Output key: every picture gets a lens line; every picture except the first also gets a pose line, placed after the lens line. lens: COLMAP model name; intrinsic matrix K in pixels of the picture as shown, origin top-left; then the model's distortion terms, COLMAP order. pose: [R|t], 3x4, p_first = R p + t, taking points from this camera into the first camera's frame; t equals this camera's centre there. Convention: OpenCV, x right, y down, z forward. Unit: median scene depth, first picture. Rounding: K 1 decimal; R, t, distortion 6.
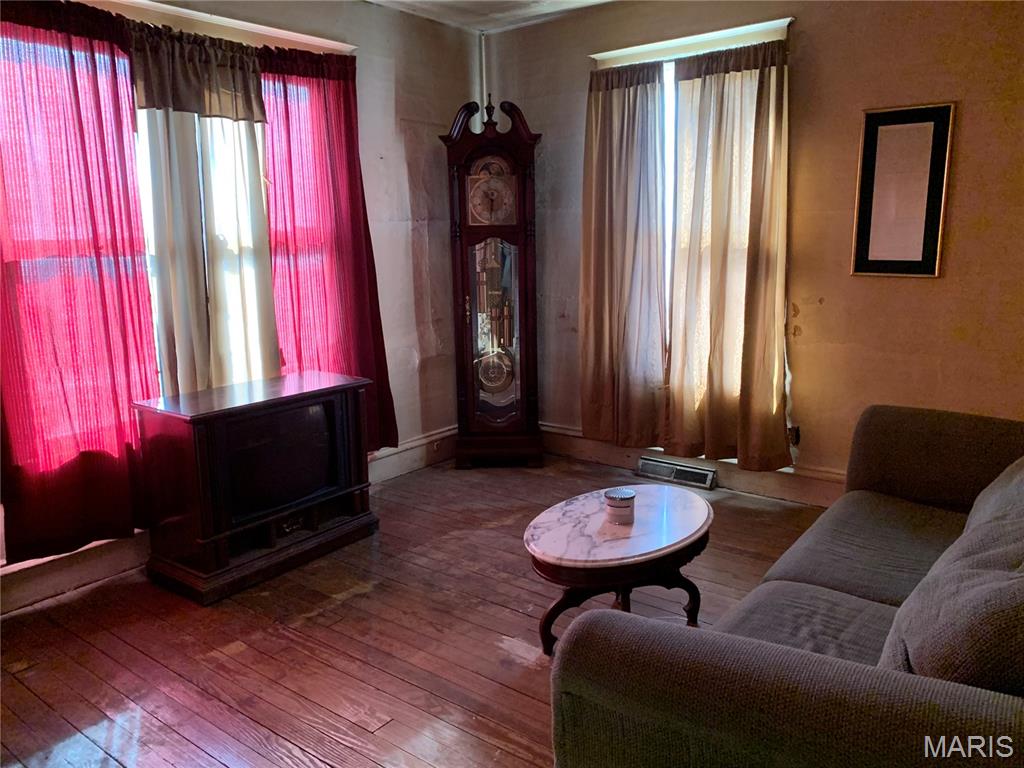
lens RADIAL K [[778.3, 0, 517.7], [0, 778.3, 382.9], [0, 0, 1]] dist [0.025116, -0.023250]
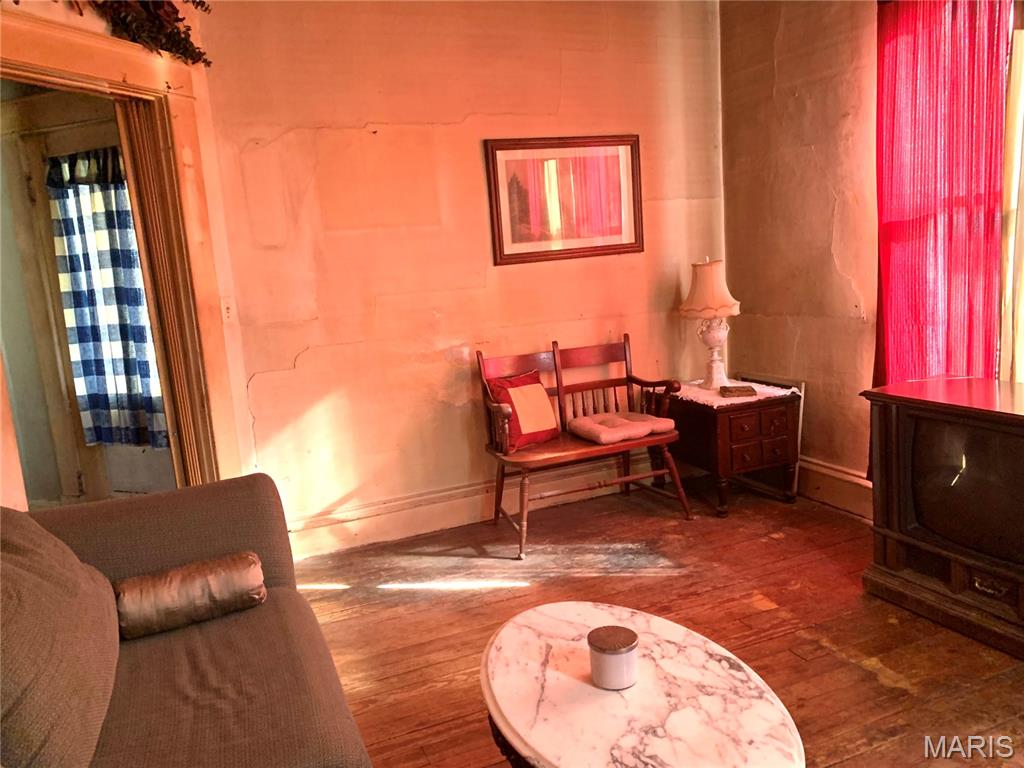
lens RADIAL K [[778.3, 0, 517.1], [0, 778.3, 380.5], [0, 0, 1]] dist [0.025116, -0.023250]
pose [[-0.484124, 0.207269, -0.850096, 0.555132], [-0.067965, 0.959696, 0.272697, -0.189862], [0.872356, 0.189796, -0.450525, 0.986035]]
